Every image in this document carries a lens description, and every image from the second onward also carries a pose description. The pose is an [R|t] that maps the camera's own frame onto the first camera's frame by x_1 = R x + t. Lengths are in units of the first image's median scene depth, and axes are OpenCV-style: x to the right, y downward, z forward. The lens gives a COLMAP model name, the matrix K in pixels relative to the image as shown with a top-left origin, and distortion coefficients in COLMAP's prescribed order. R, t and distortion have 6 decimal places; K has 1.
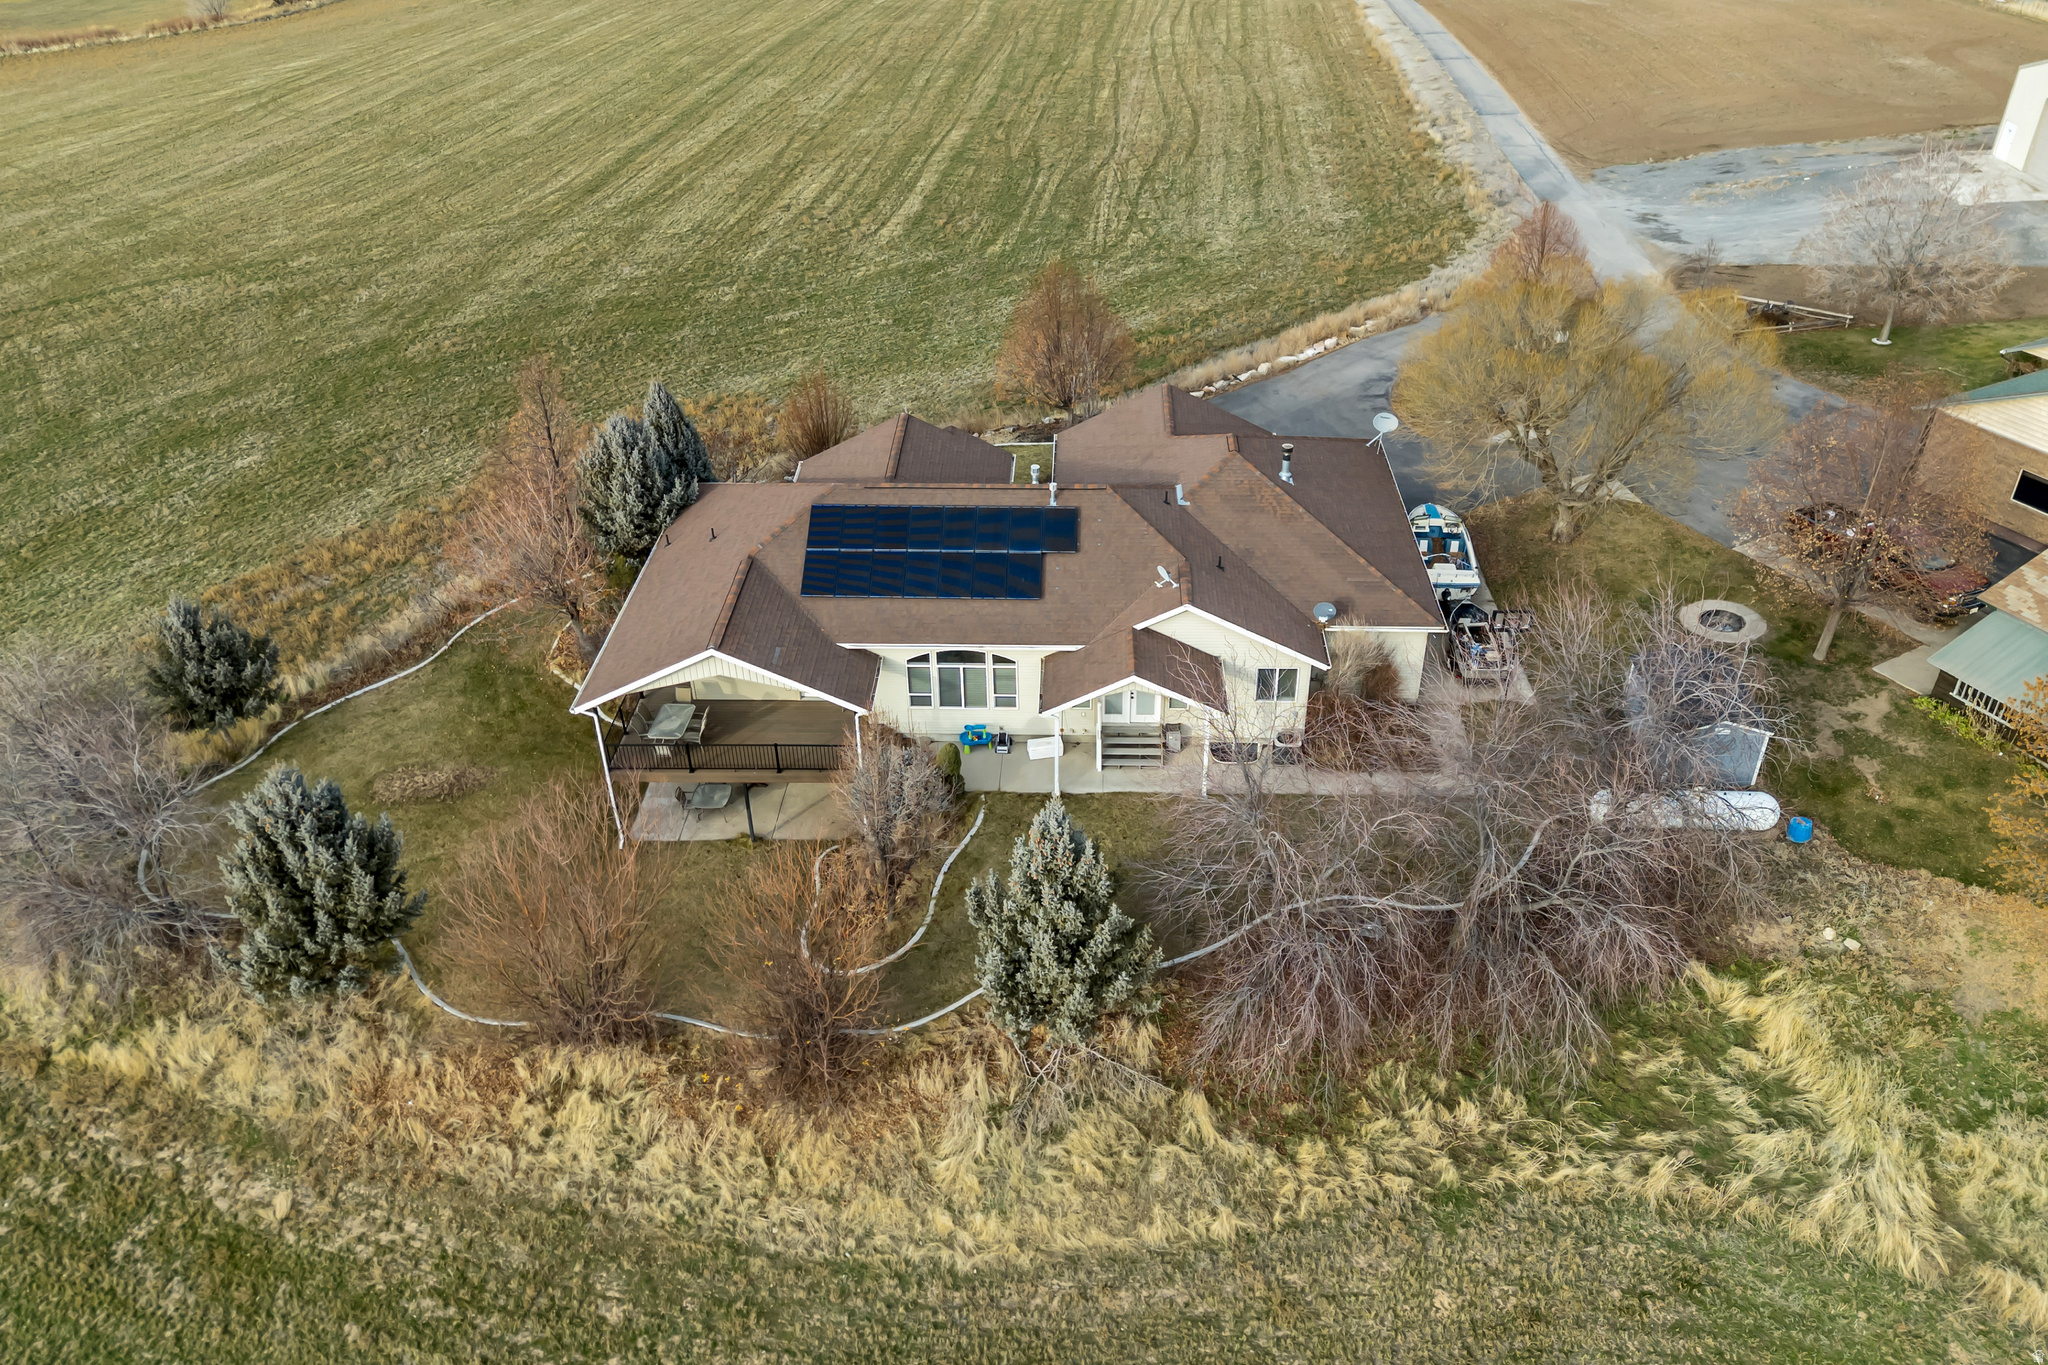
lens RADIAL K [[1505.0, 0, 1037.7], [0, 1505.0, 684.9], [0, 0, 1]] dist [0.074875, -0.067765]
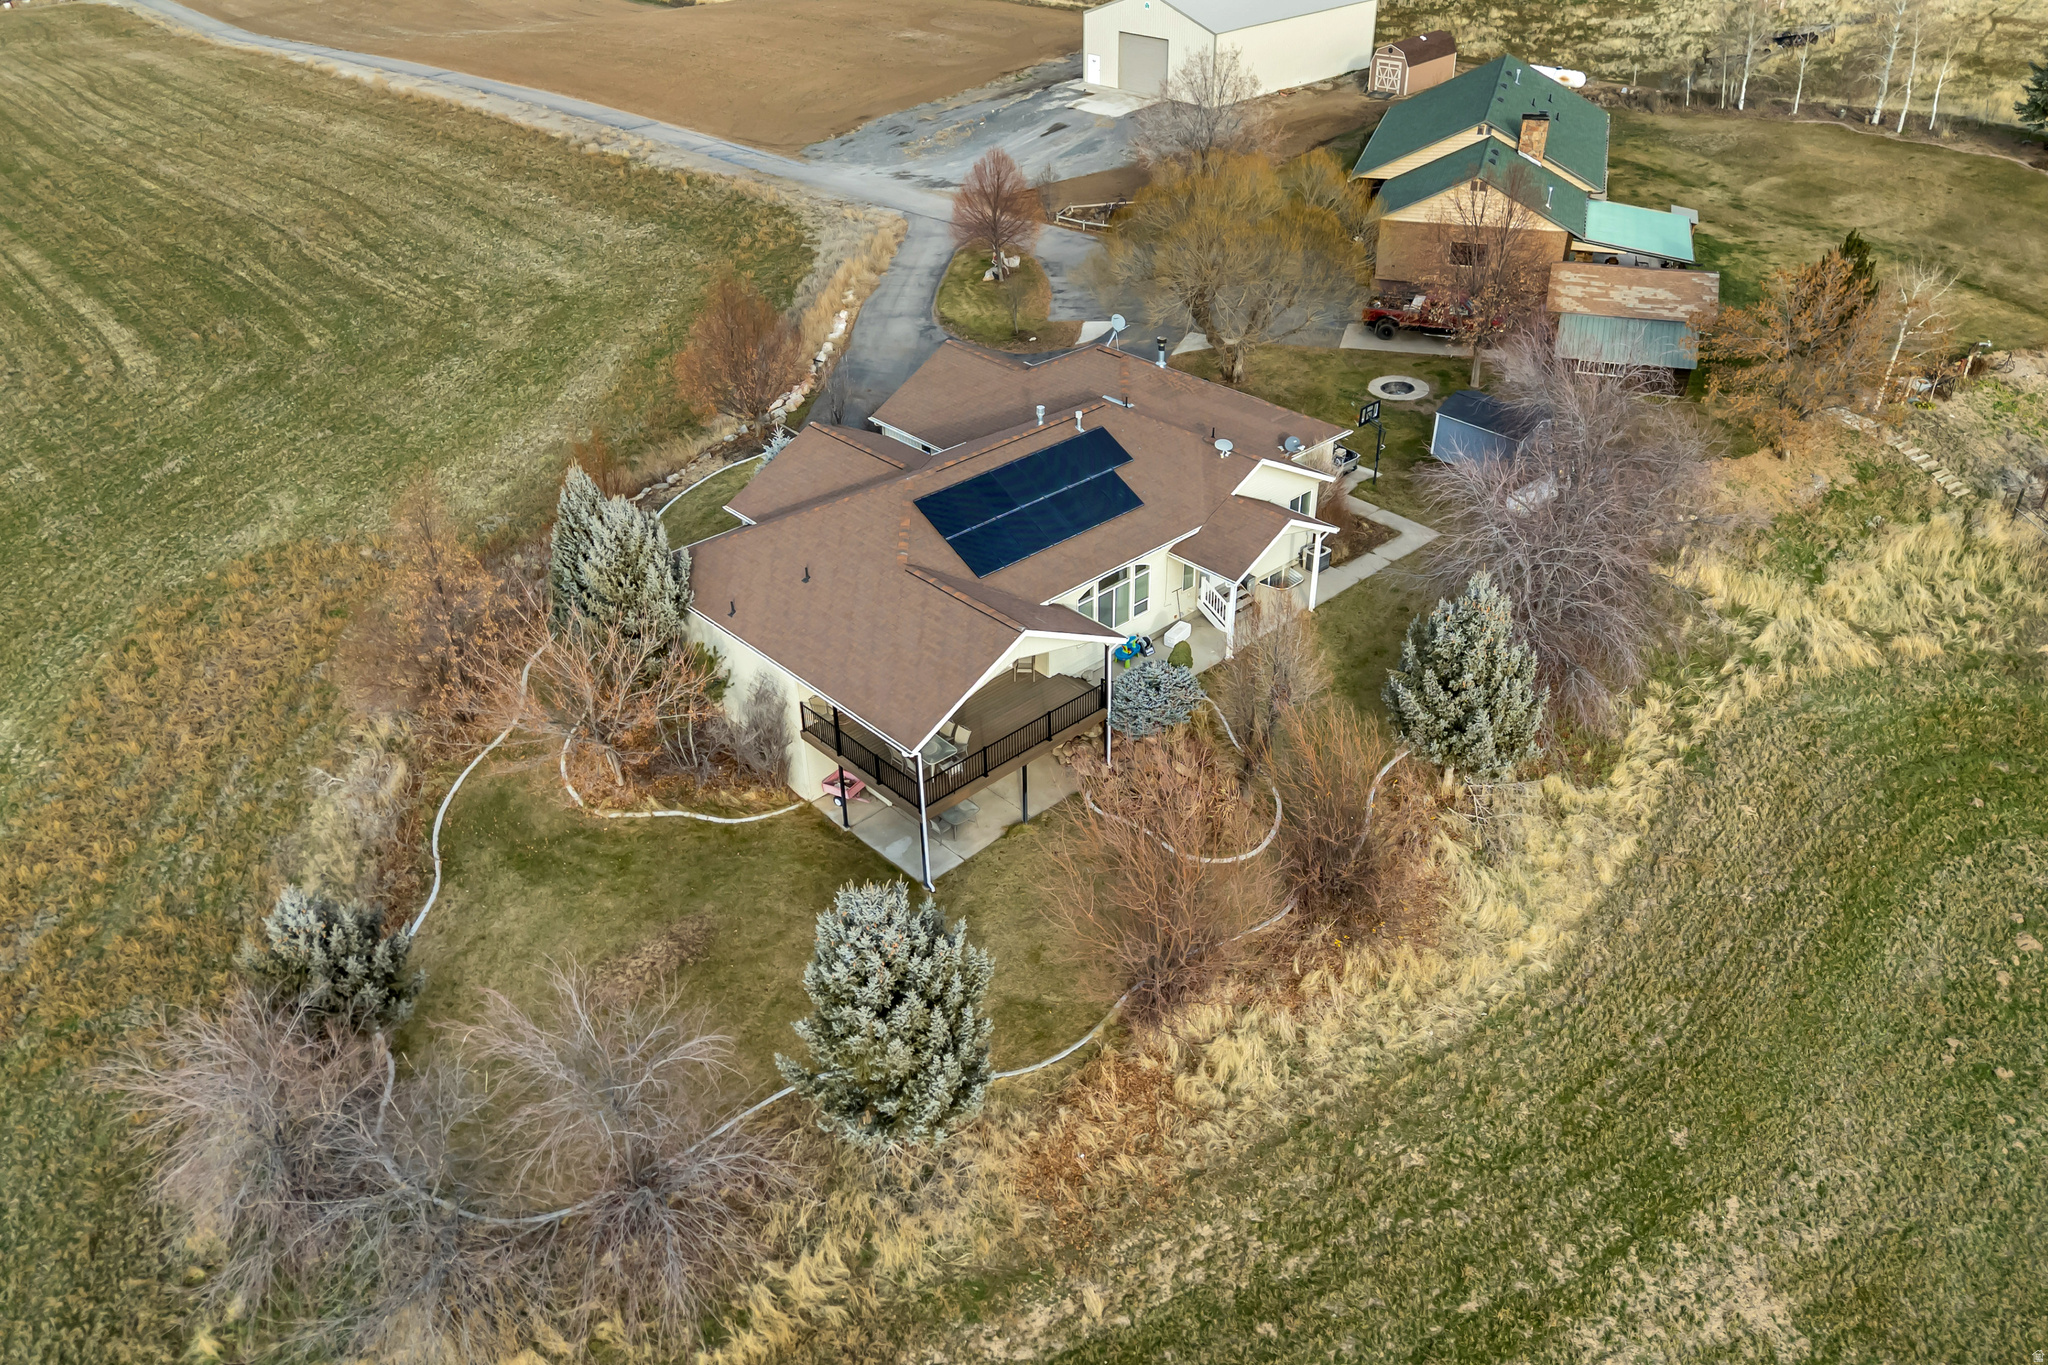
lens RADIAL K [[1505.0, 0, 1024.9], [0, 1505.0, 679.2], [0, 0, 1]] dist [0.074875, -0.067765]
pose [[0.704221, -0.380039, 0.599703, -0.778632], [0.398977, 0.910520, 0.108495, -0.096518], [-0.587274, 0.162863, 0.792833, 0.202306]]
